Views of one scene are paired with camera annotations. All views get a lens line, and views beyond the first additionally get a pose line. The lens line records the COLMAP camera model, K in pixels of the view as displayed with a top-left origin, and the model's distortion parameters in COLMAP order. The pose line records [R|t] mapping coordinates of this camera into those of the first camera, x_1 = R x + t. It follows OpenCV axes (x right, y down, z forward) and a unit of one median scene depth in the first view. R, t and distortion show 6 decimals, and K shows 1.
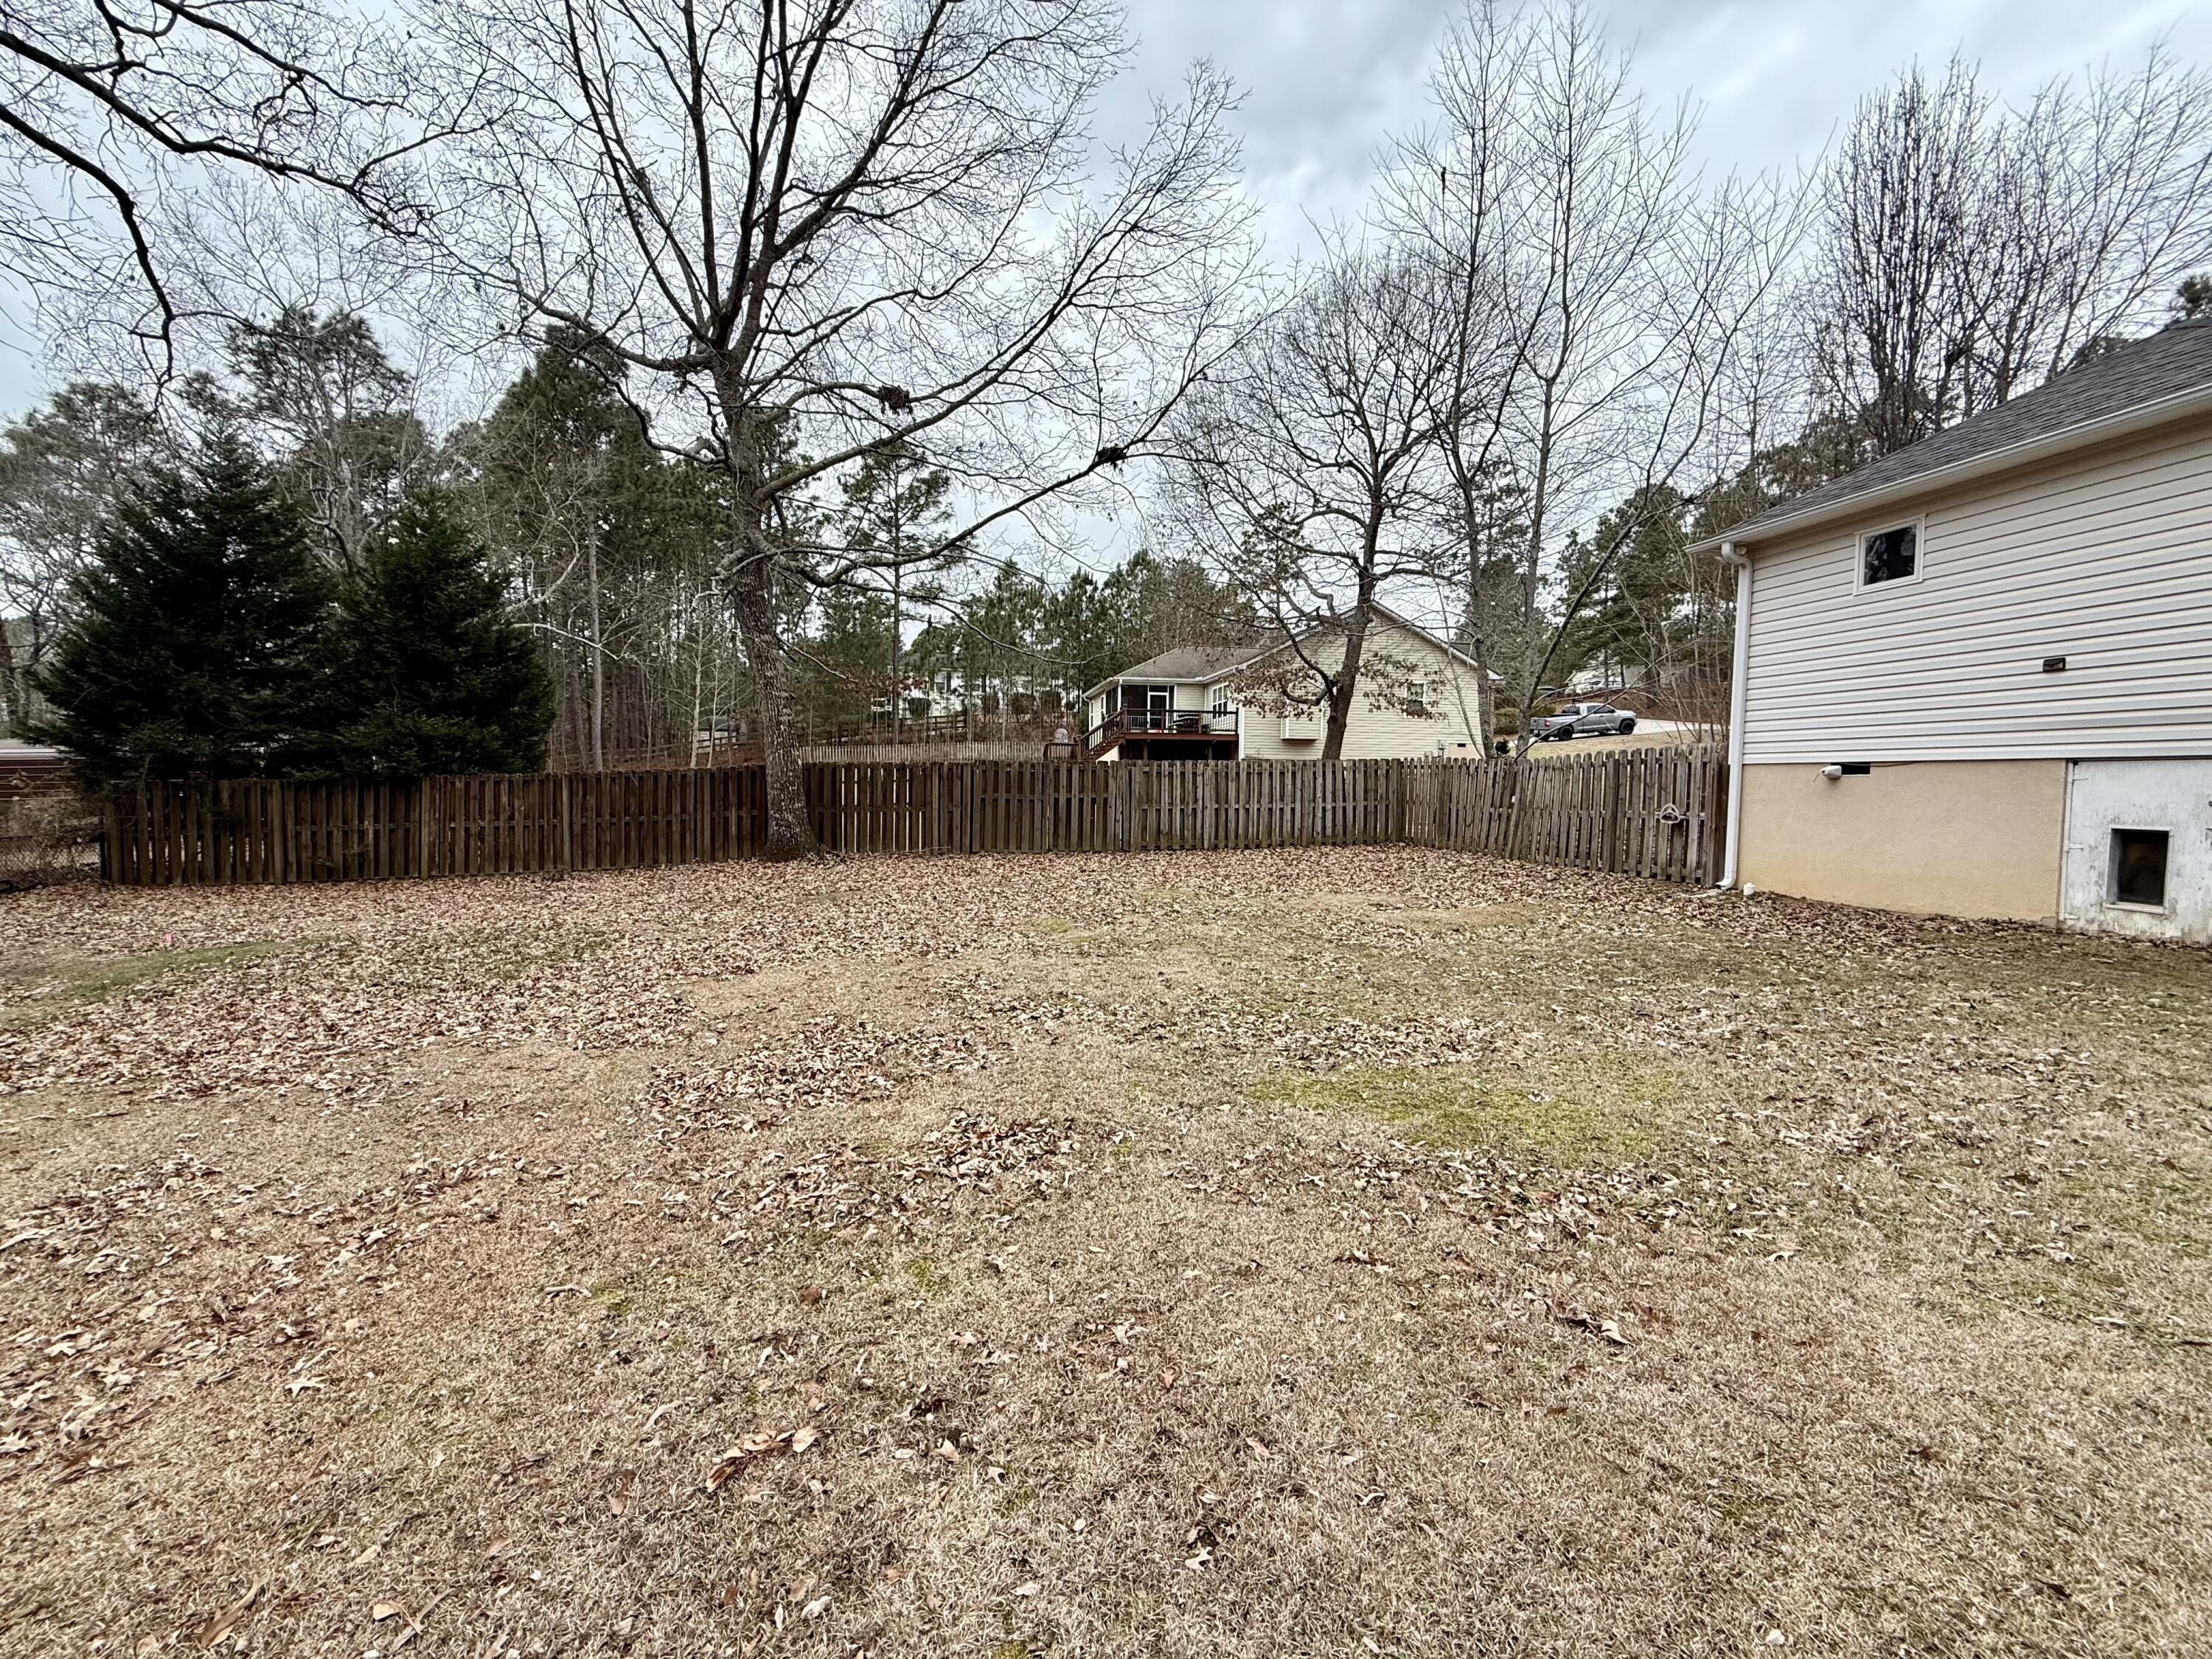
lens RADIAL K [[875.2, 0, 1092.3], [0, 875.2, 831.2], [0, 0, 1]] dist [-0.002011, 0.000006]
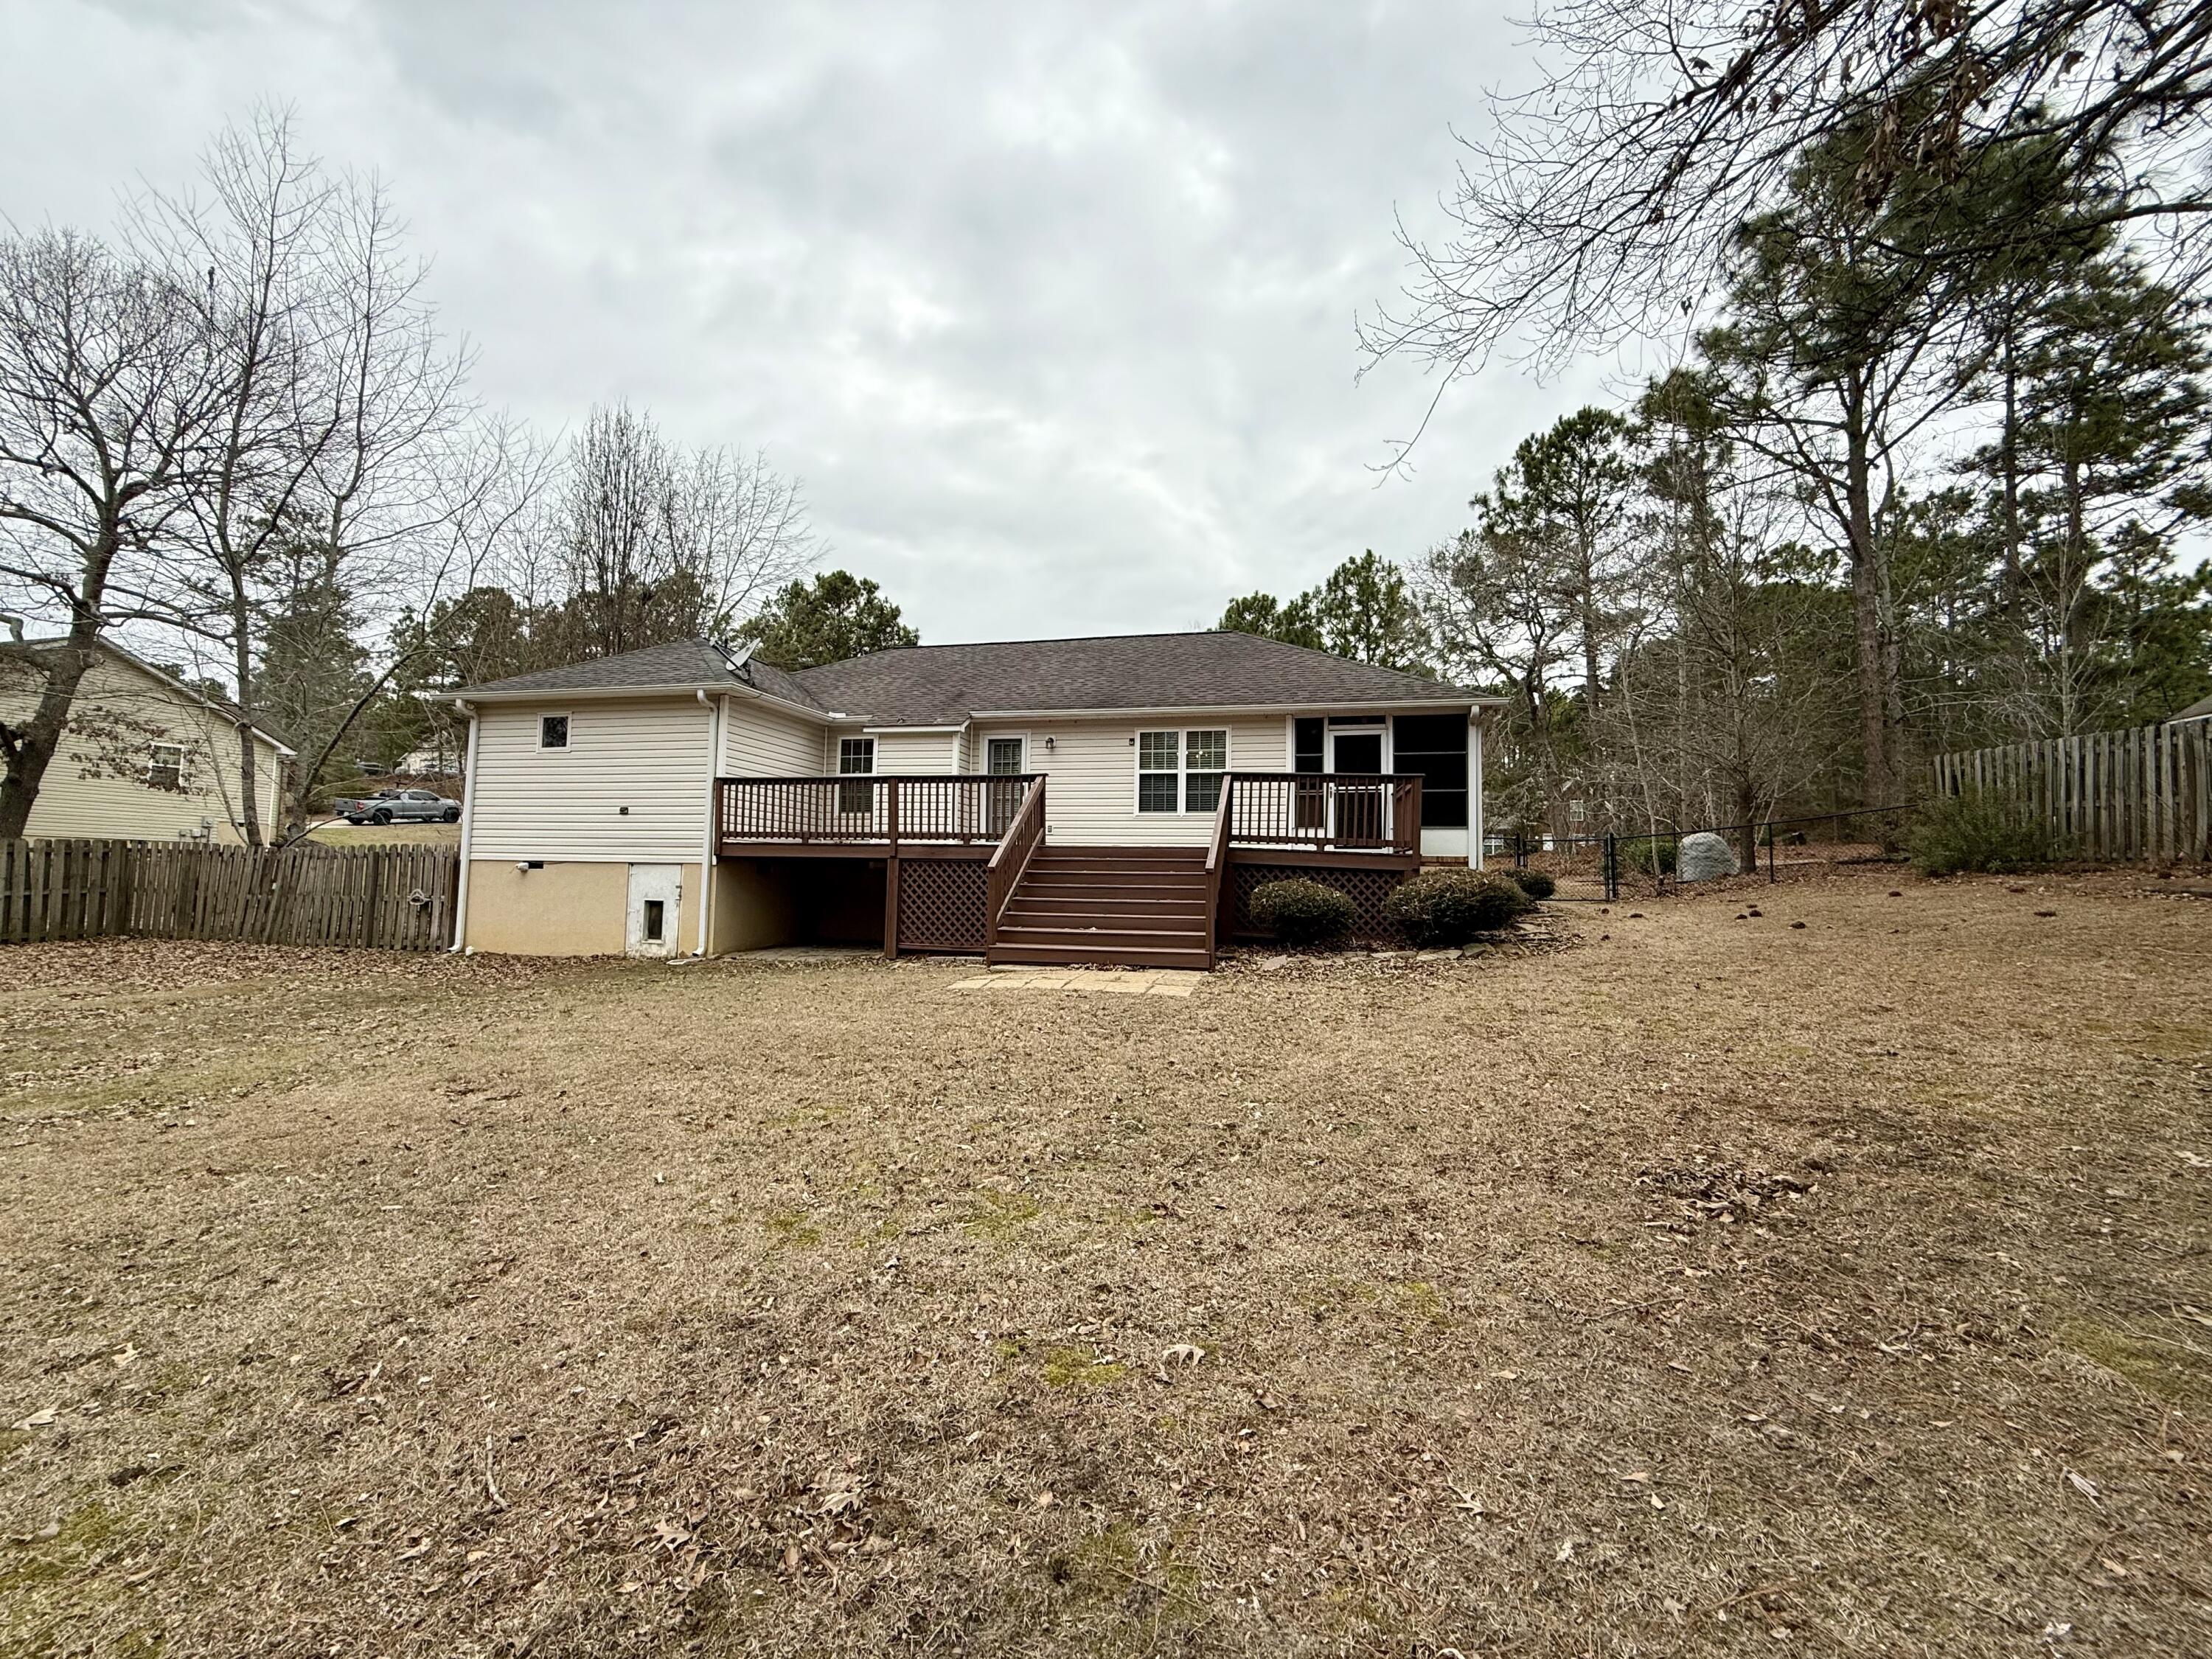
lens RADIAL K [[875.2, 0, 1099.7], [0, 875.2, 827.0], [0, 0, 1]] dist [-0.002011, 0.000006]
pose [[0.394124, 0.059315, 0.917141, -0.070461], [0.037161, 0.996071, -0.080389, 0.010613], [-0.918306, 0.065765, 0.390371, -0.249174]]
